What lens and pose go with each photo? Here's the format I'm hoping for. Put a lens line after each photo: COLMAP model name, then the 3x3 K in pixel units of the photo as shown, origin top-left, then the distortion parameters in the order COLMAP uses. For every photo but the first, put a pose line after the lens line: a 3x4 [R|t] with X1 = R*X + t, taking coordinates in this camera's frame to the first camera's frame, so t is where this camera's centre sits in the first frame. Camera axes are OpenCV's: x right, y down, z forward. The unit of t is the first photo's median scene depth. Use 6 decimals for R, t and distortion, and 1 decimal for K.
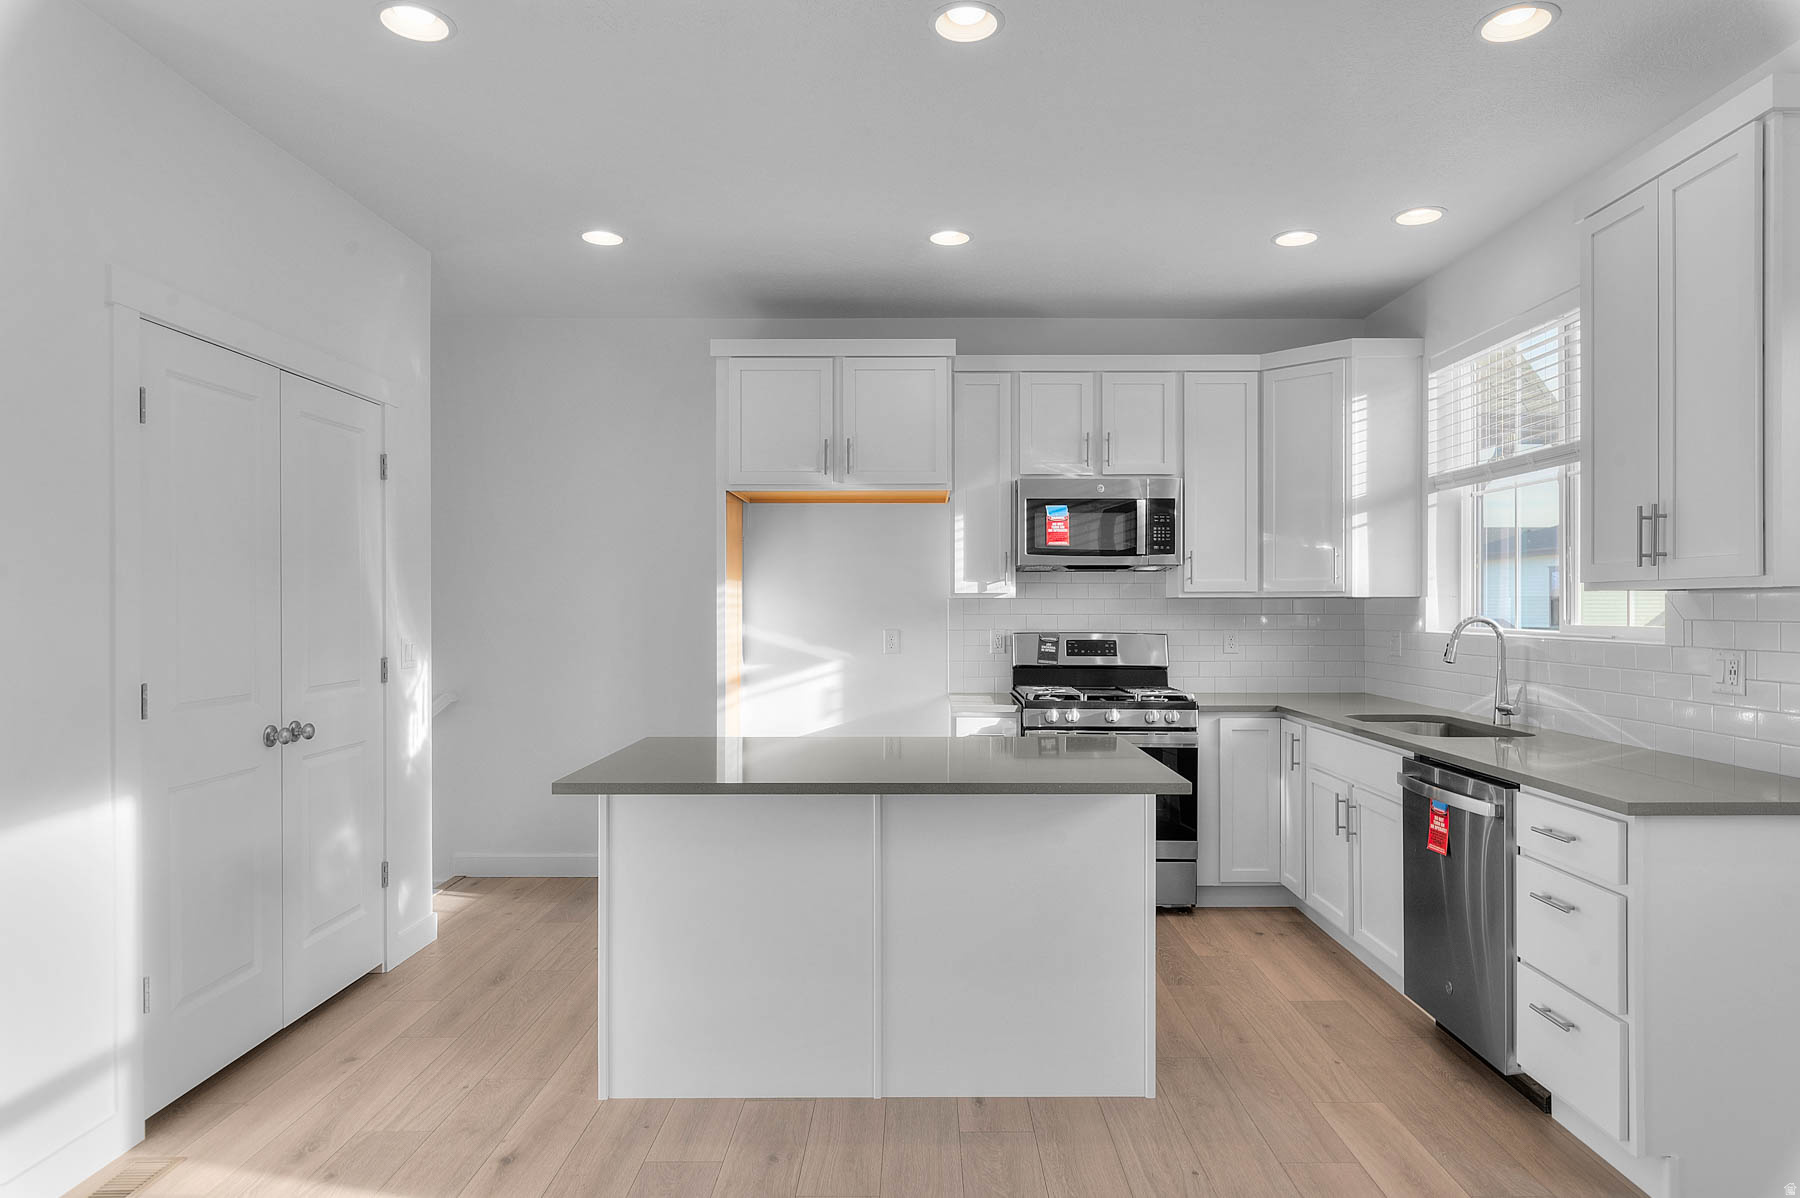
lens RADIAL K [[1088.9, 0, 901.6], [0, 1088.9, 601.9], [0, 0, 1]] dist [-0.001662, 0.001298]
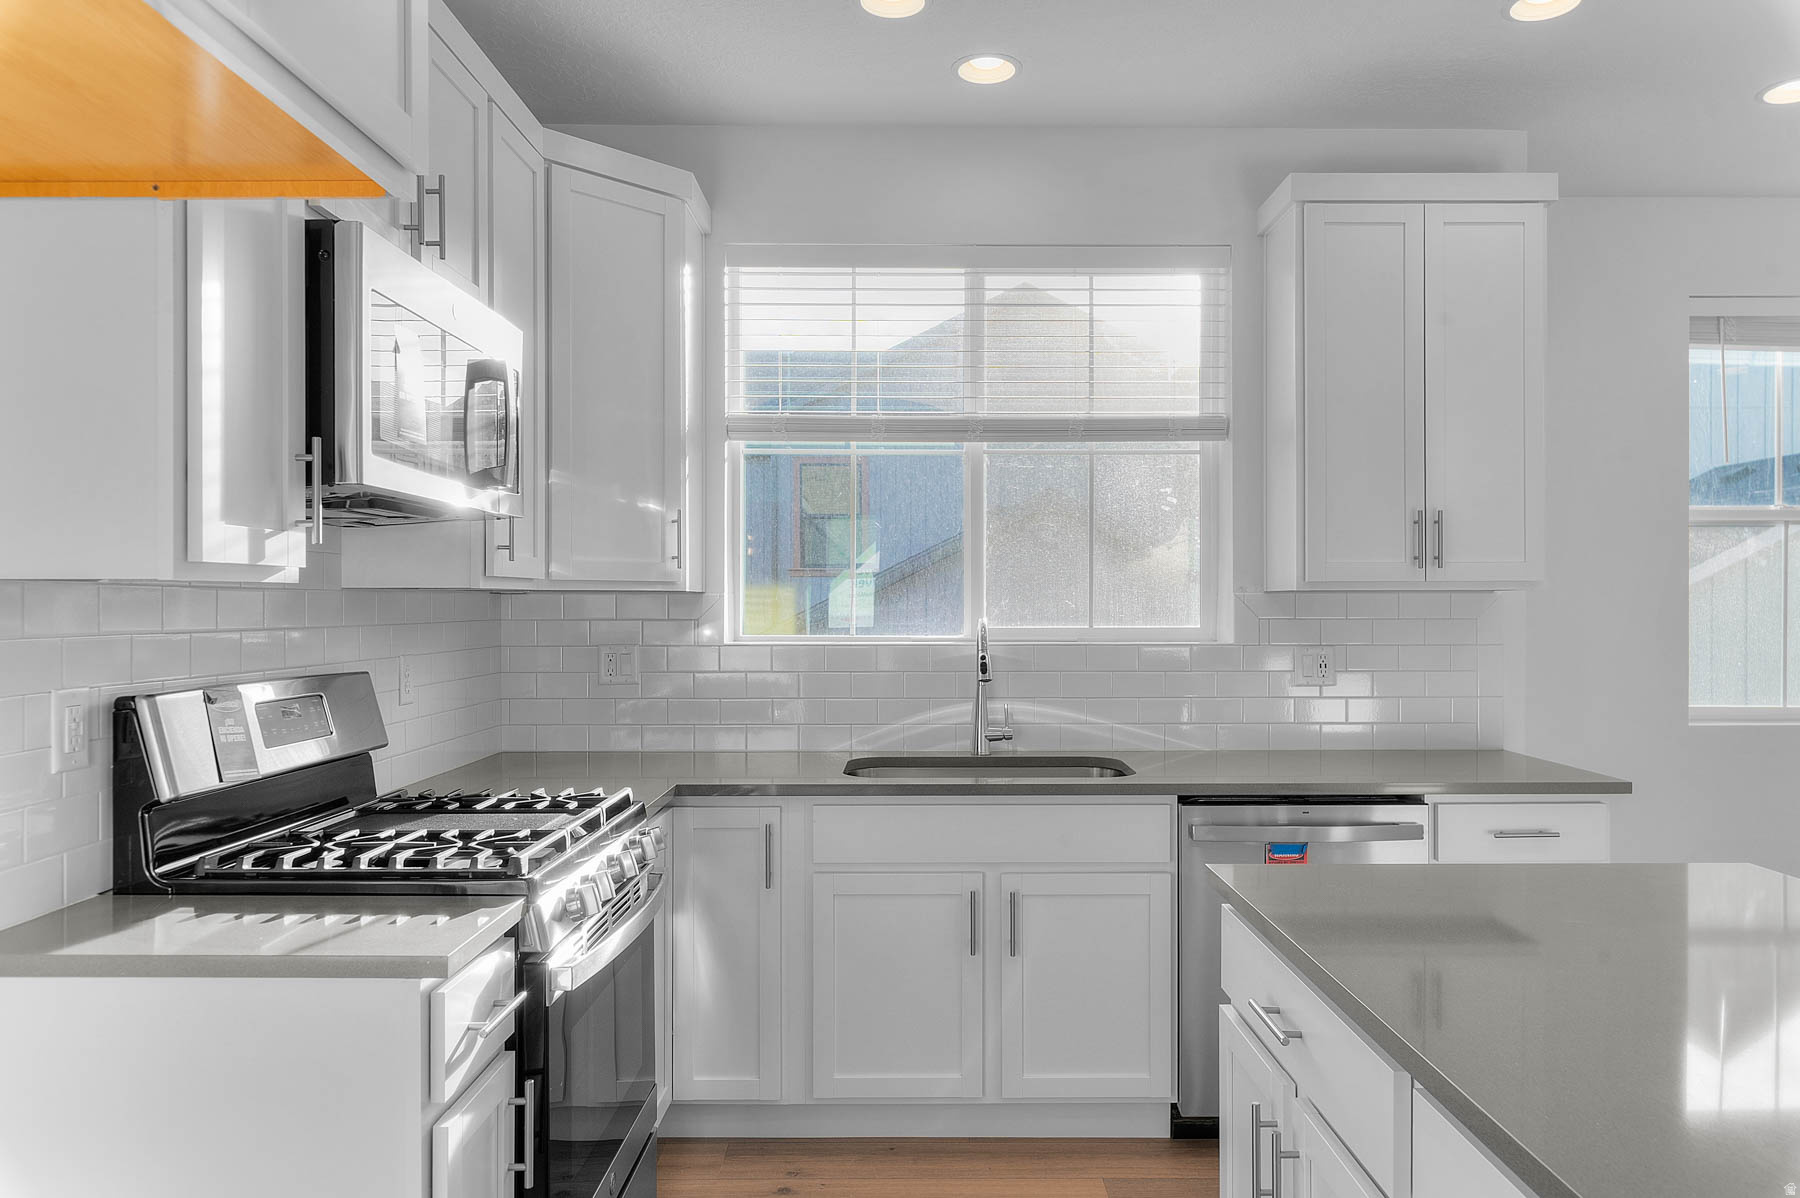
lens RADIAL K [[1237.8, 0, 901.6], [0, 1237.8, 605.2], [0, 0, 1]] dist [0.001361, 0.000128]
pose [[-0.028459, -0.001904, 0.999593, -0.310682], [-0.002883, 0.999994, 0.001822, 0.001674], [-0.999591, -0.002830, -0.028464, 0.960897]]
